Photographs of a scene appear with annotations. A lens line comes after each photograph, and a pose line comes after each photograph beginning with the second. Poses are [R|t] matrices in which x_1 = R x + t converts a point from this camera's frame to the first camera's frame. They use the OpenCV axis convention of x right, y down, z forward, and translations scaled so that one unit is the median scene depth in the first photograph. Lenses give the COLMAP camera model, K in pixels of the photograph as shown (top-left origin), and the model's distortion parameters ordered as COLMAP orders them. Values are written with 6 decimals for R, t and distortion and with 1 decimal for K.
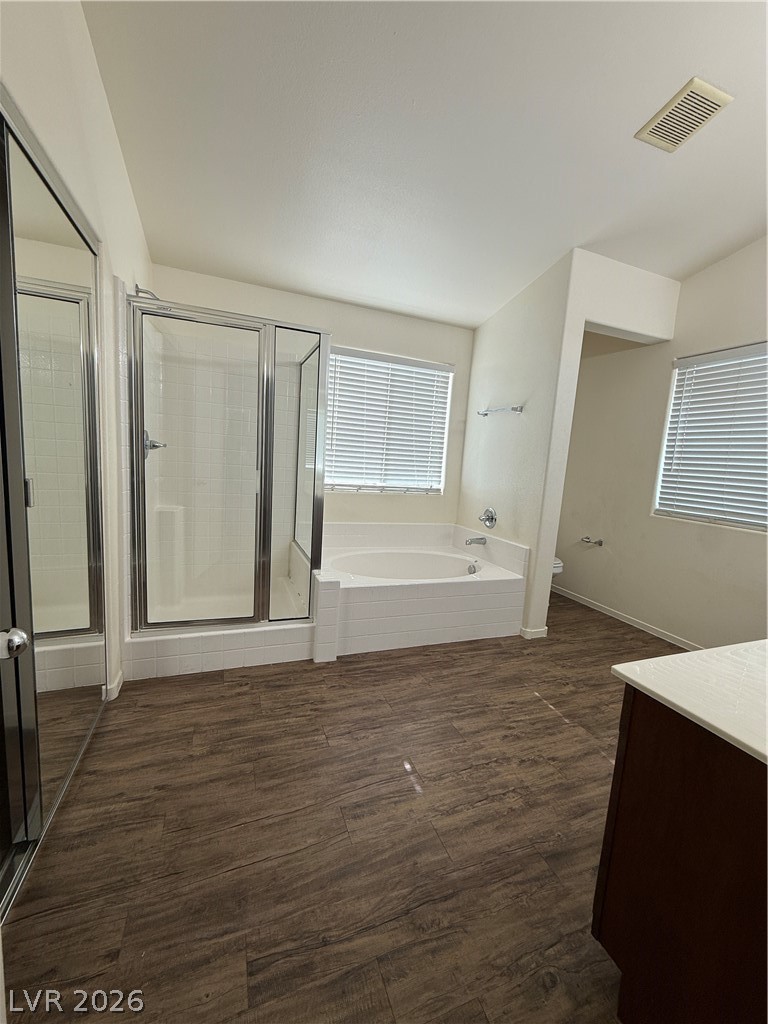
lens RADIAL K [[413.3, 0, 379.1], [0, 413.3, 511.3], [0, 0, 1]] dist [-0.002968, 0.000476]
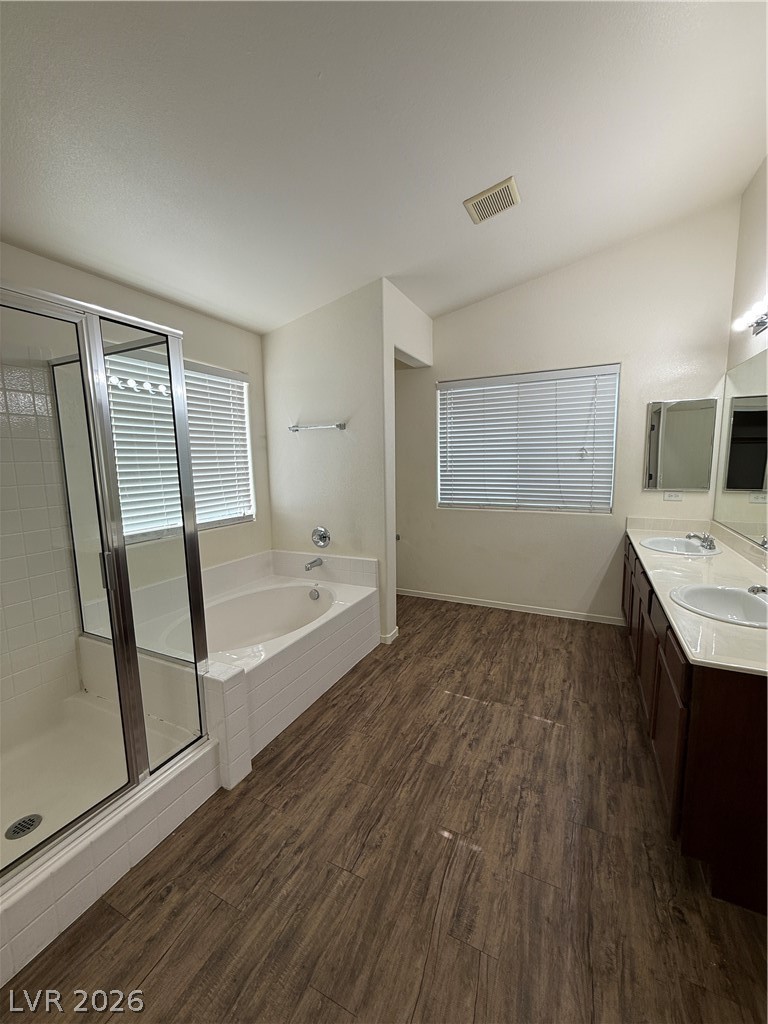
lens RADIAL K [[413.3, 0, 388.3], [0, 413.3, 510.4], [0, 0, 1]] dist [-0.002968, 0.000476]
pose [[0.721046, -0.165737, 0.672773, -0.361242], [0.156184, 0.984859, 0.075229, -0.130698], [-0.675055, 0.050832, 0.736014, 0.249779]]
